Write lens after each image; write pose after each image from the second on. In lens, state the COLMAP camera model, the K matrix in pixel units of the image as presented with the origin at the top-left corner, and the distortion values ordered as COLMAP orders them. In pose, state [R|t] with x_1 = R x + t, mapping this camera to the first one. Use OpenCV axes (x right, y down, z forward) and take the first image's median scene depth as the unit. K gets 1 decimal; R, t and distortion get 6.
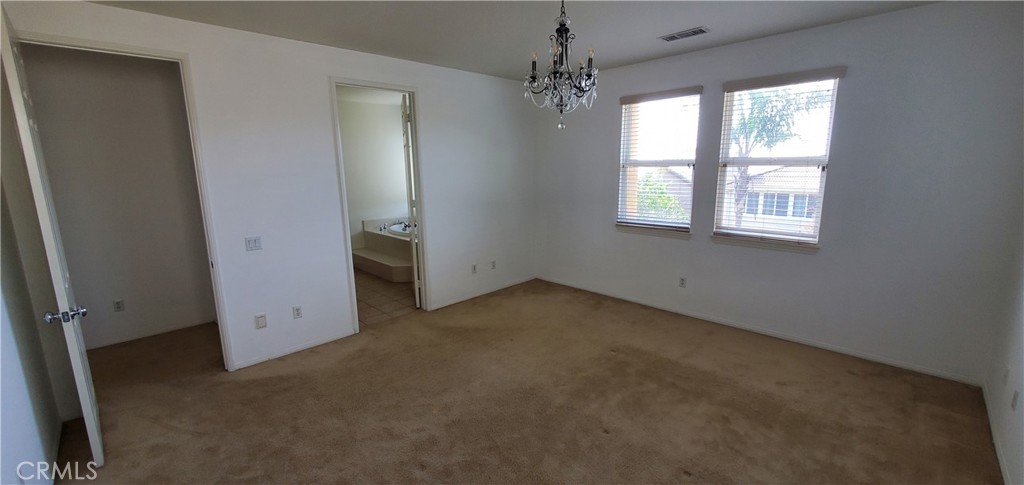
lens RADIAL K [[407.9, 0, 521.5], [0, 407.9, 242.7], [0, 0, 1]] dist [-0.000143, -0.000004]
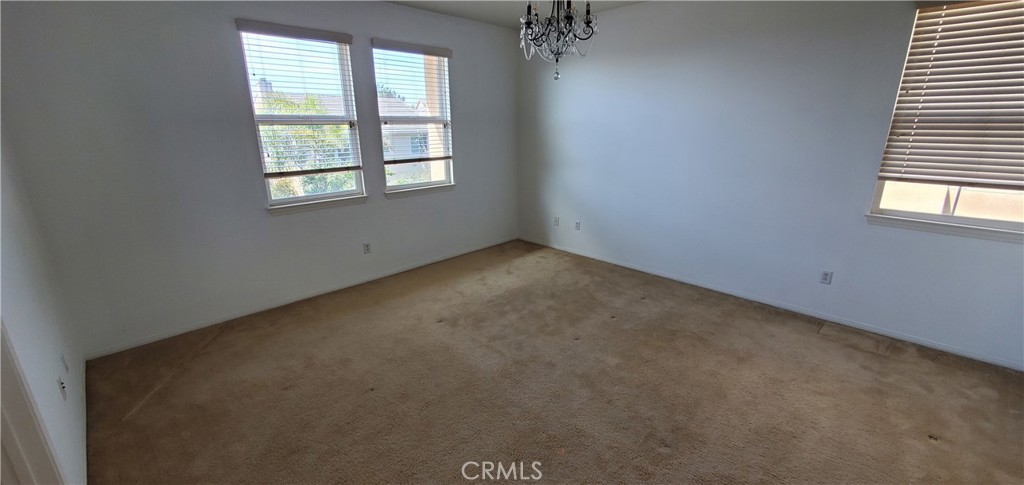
lens RADIAL K [[407.9, 0, 521.5], [0, 407.9, 242.7], [0, 0, 1]] dist [-0.000143, -0.000004]
pose [[-0.004950, -0.268805, 0.963182, -0.577860], [0.192762, 0.944872, 0.264686, -0.108615], [-0.981233, 0.186975, 0.047139, 0.662679]]
